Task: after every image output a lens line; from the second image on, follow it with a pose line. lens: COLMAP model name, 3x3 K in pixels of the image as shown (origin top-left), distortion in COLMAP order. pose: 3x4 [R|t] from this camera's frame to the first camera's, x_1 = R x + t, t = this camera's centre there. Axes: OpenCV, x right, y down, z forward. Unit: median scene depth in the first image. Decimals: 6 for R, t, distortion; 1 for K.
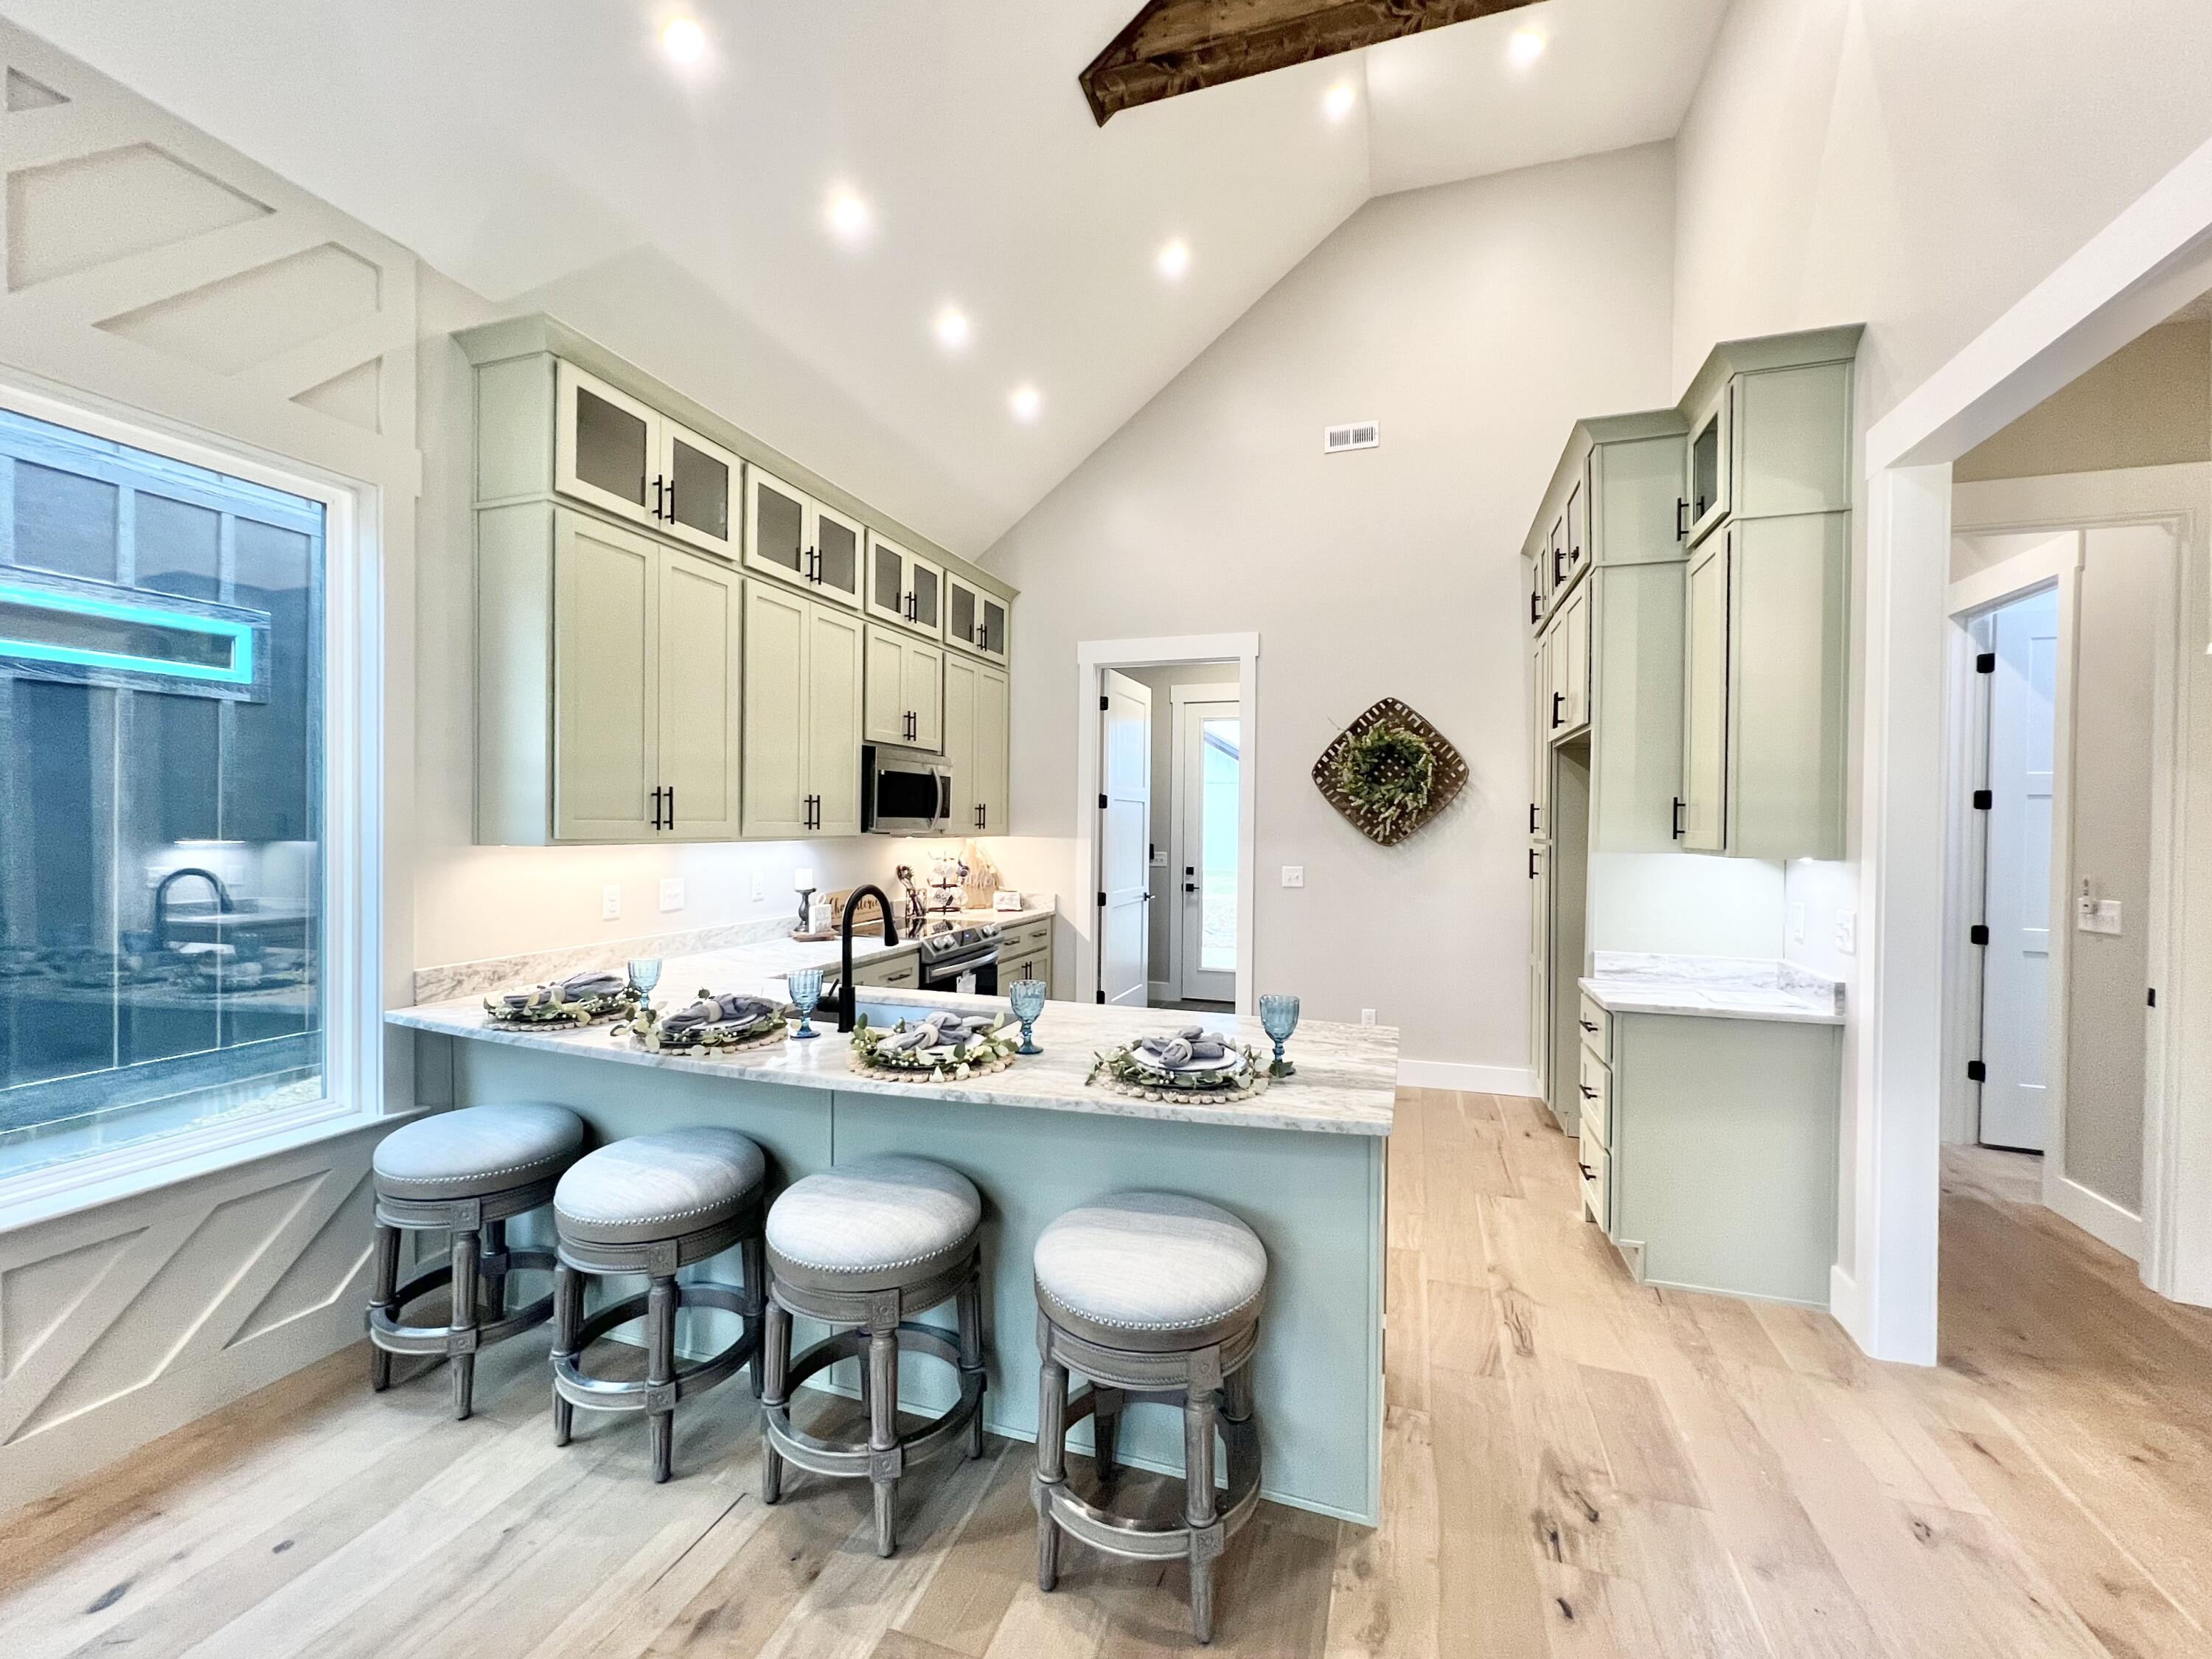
lens RADIAL K [[884.5, 0, 1107.3], [0, 884.5, 835.5], [0, 0, 1]] dist [-0.003171, 0.001118]
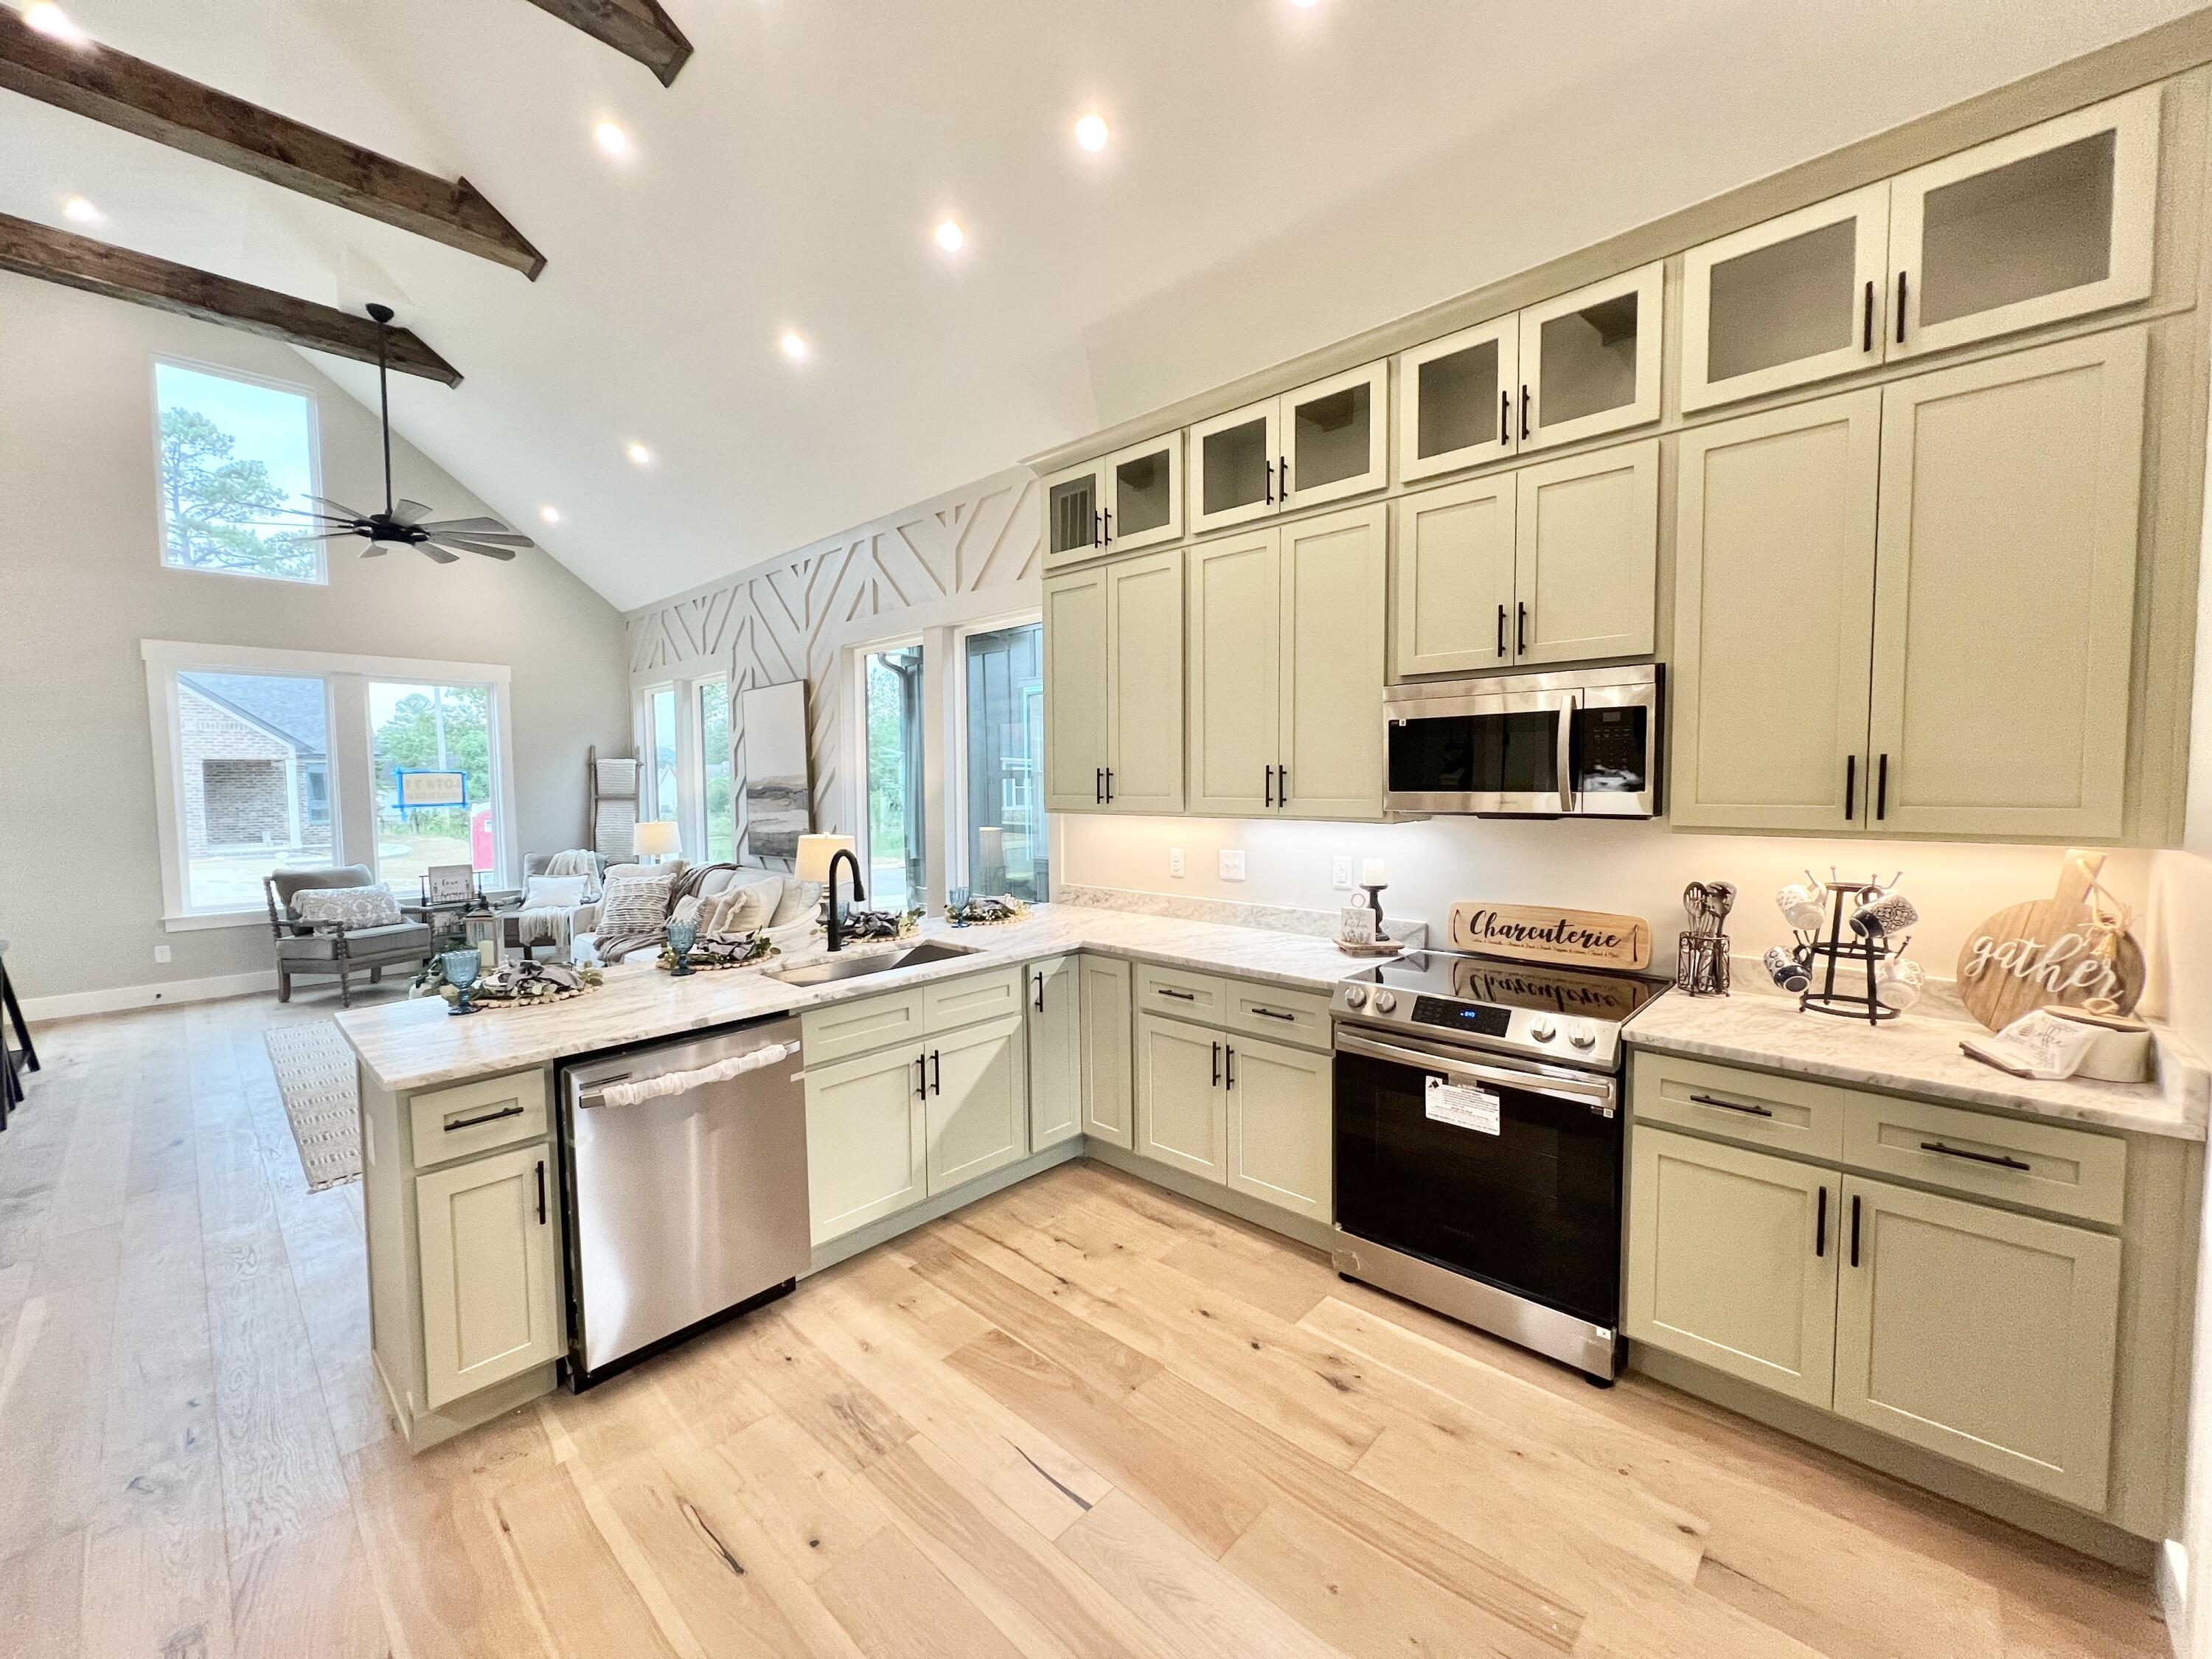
lens RADIAL K [[884.5, 0, 1103.1], [0, 884.5, 824.9], [0, 0, 1]] dist [-0.003171, 0.001118]
pose [[-0.415212, 0.046929, -0.908514, 0.422759], [-0.004118, 0.998561, 0.053462, -0.029205], [0.909715, 0.025939, -0.414421, 1.050458]]
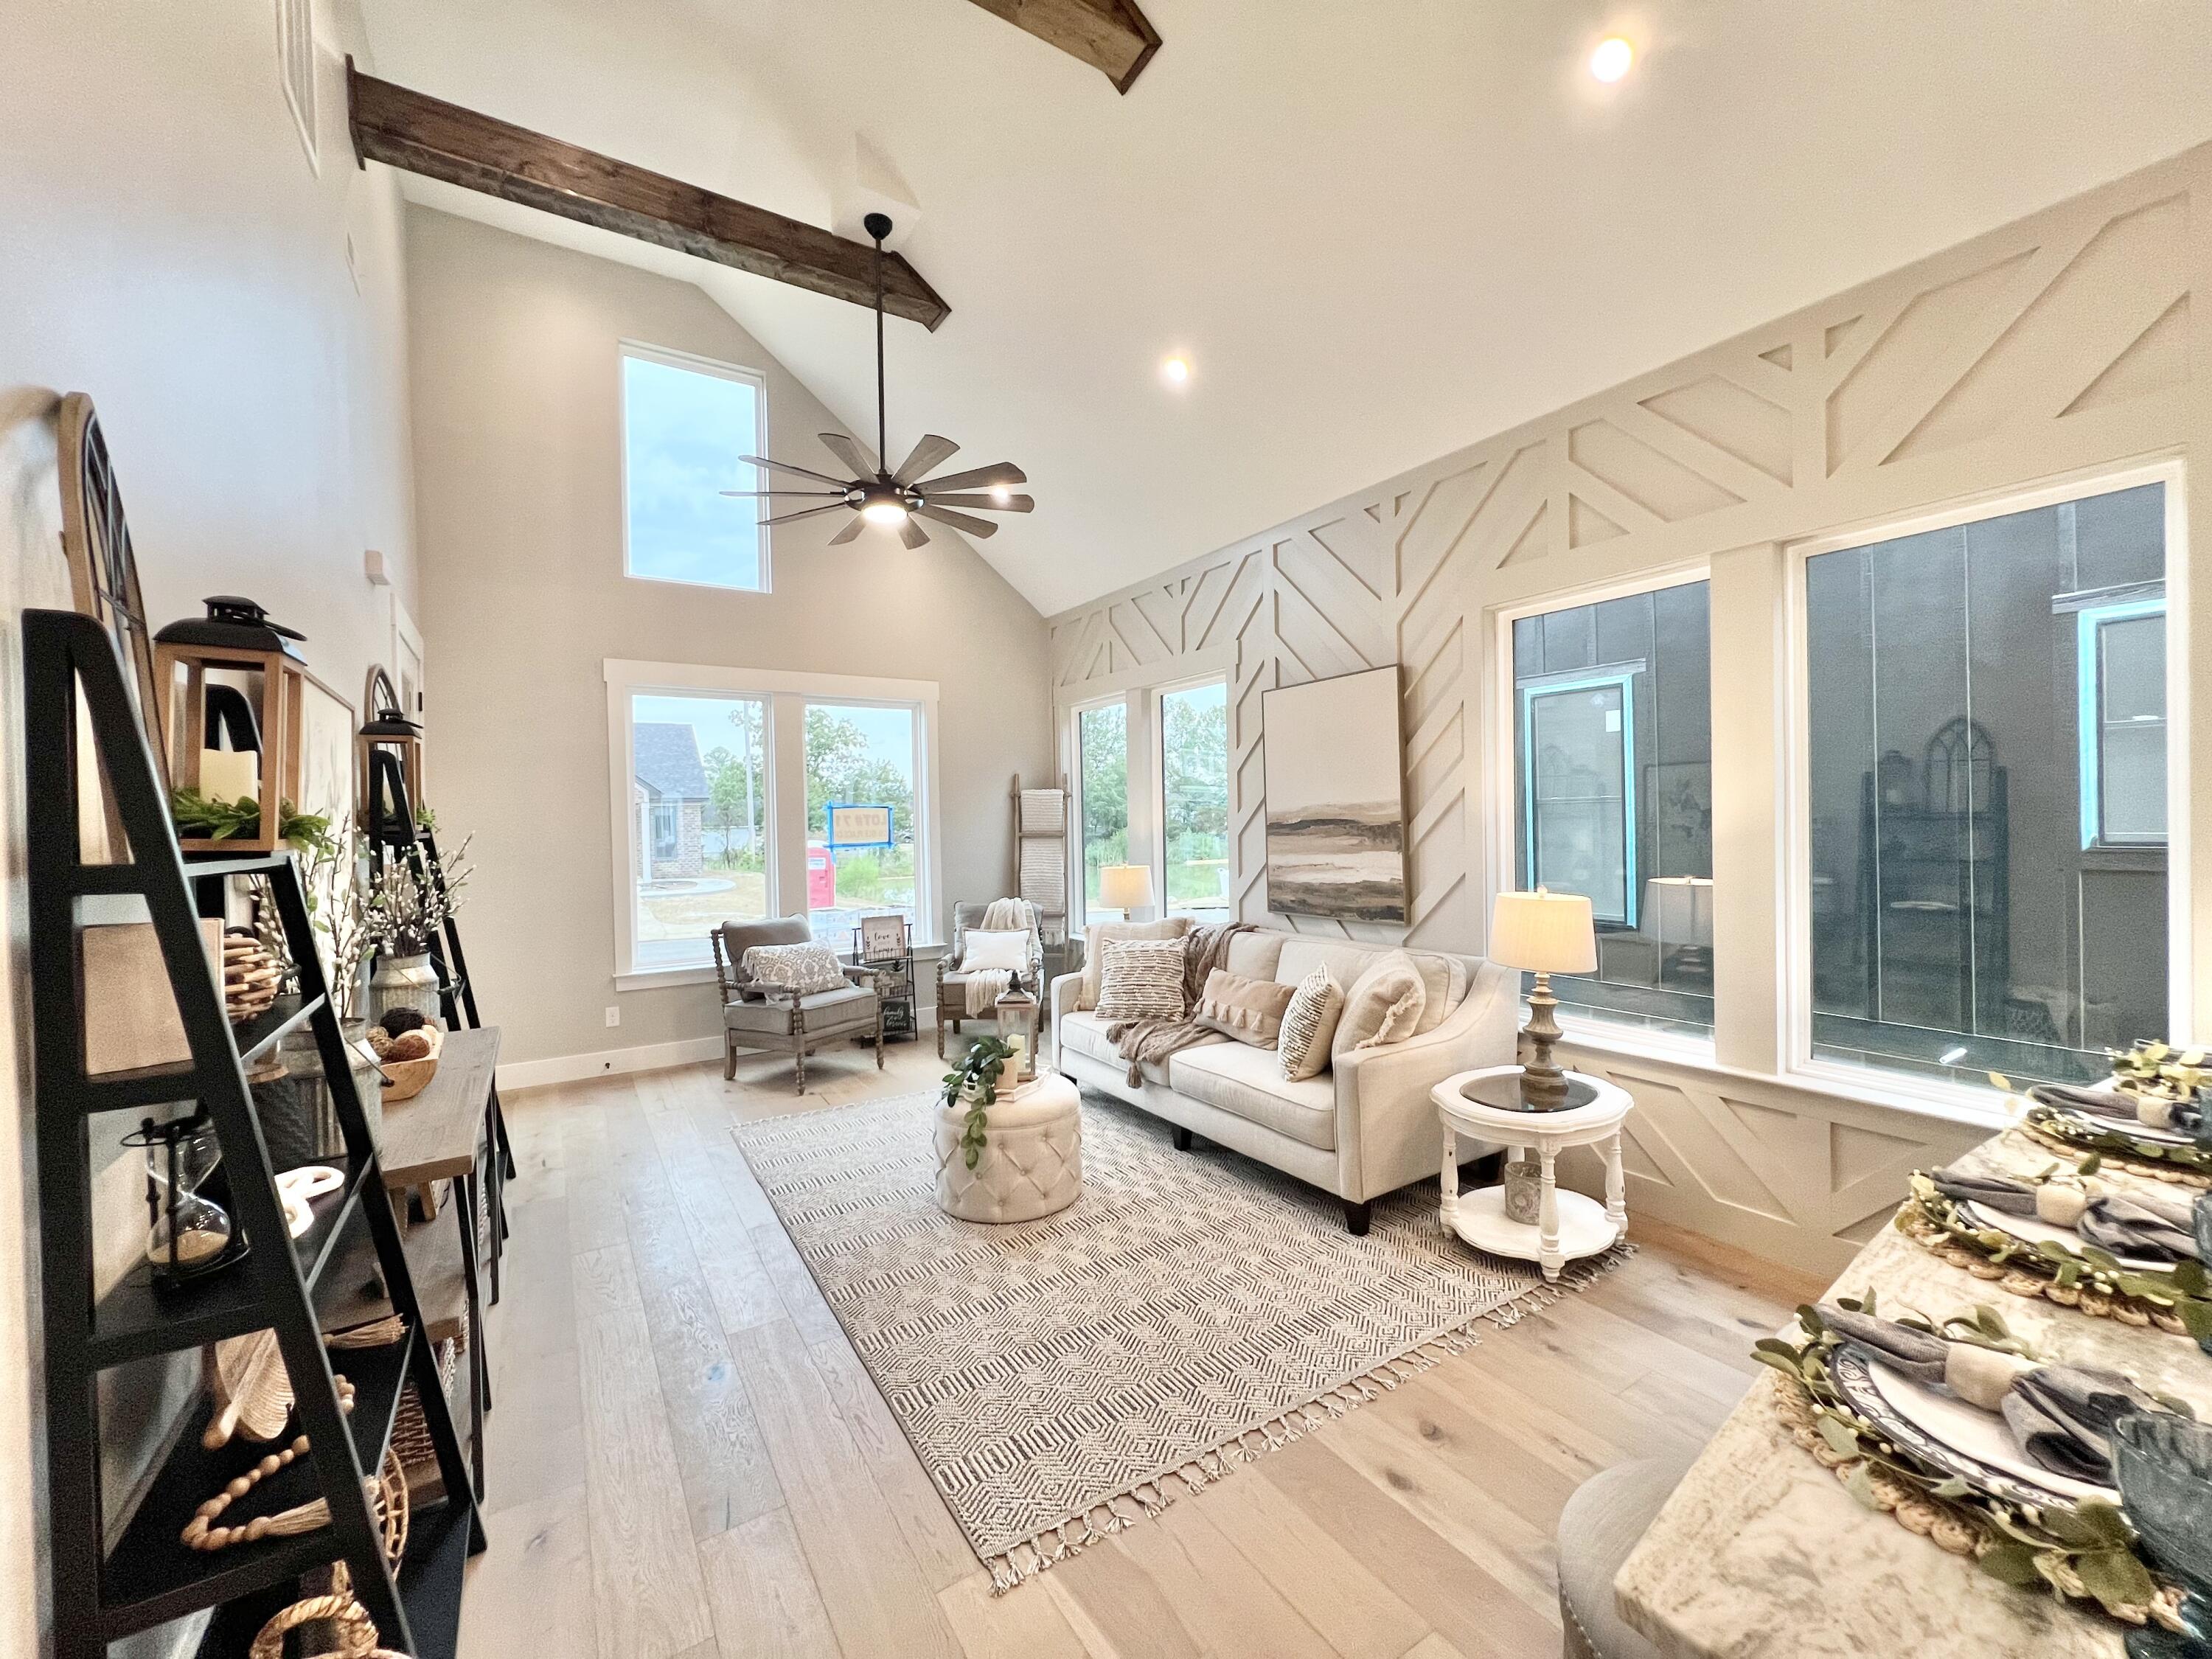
lens RADIAL K [[884.5, 0, 1099.8], [0, 884.5, 824.9], [0, 0, 1]] dist [-0.003171, 0.001118]
pose [[-0.626736, 0.011967, -0.779140, 0.304622], [0.005176, 0.999924, 0.011195, -0.018151], [0.779214, 0.002983, -0.626750, 0.401305]]
